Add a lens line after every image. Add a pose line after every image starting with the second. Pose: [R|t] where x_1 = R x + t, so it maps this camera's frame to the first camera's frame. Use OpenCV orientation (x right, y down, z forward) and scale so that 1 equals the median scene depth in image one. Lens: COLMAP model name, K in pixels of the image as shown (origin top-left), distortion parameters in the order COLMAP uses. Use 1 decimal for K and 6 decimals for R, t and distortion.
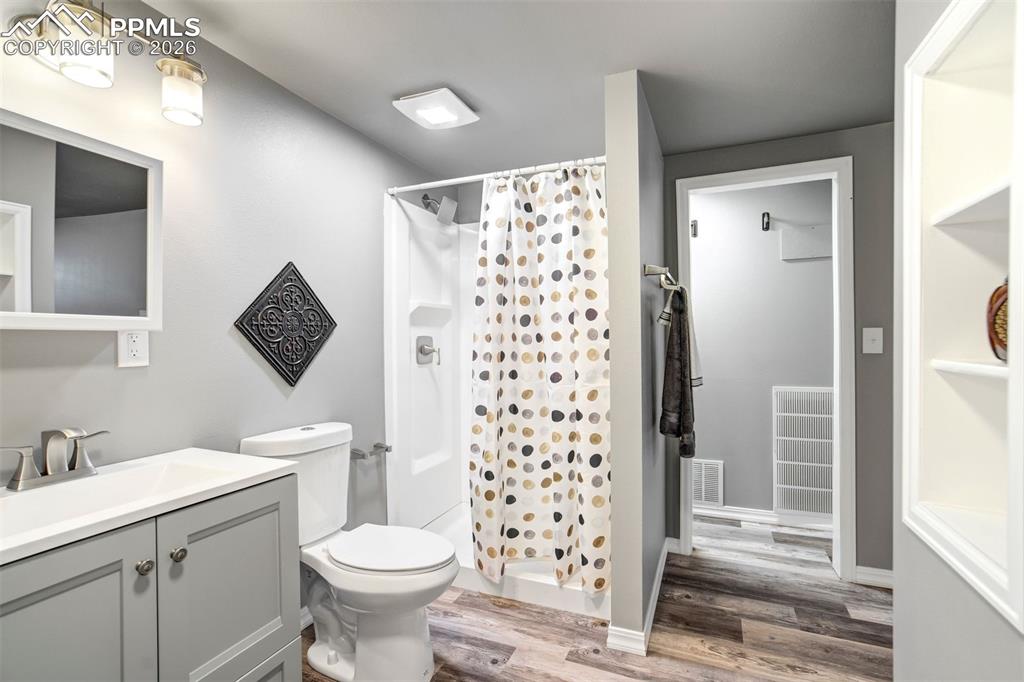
lens RADIAL K [[479.0, 0, 514.3], [0, 479.0, 342.2], [0, 0, 1]] dist [-0.032866, 0.015825]
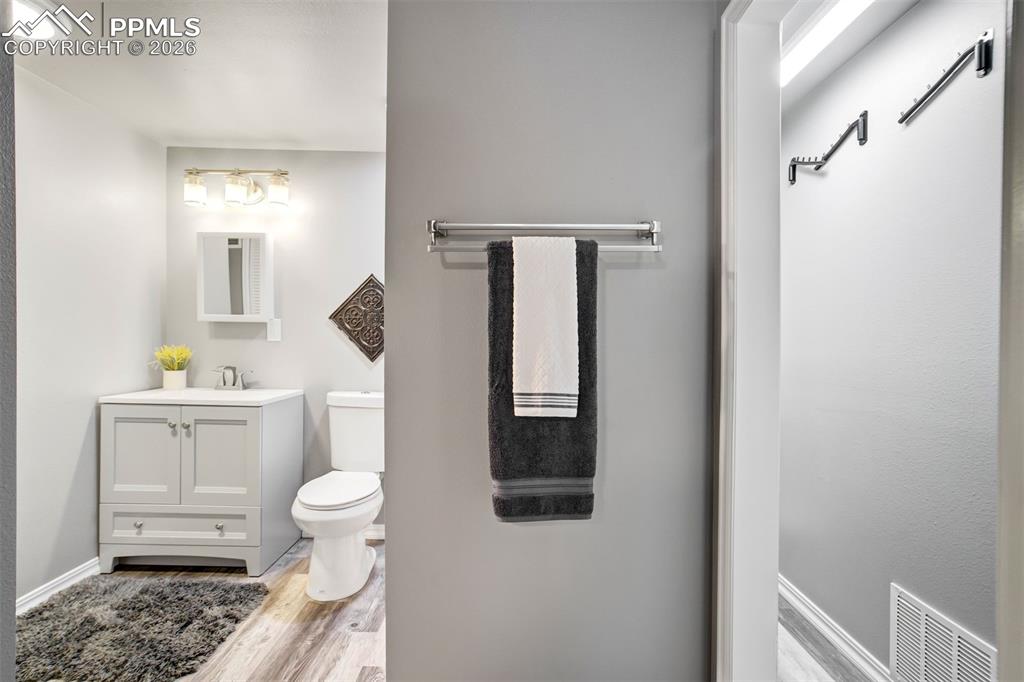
lens RADIAL K [[479.0, 0, 513.9], [0, 479.0, 343.5], [0, 0, 1]] dist [-0.032866, 0.015825]
pose [[0.388337, 0.020711, -0.921284, 1.037508], [-0.021982, 0.999671, 0.013207, 0.010878], [0.921255, 0.015123, 0.388665, 0.871124]]
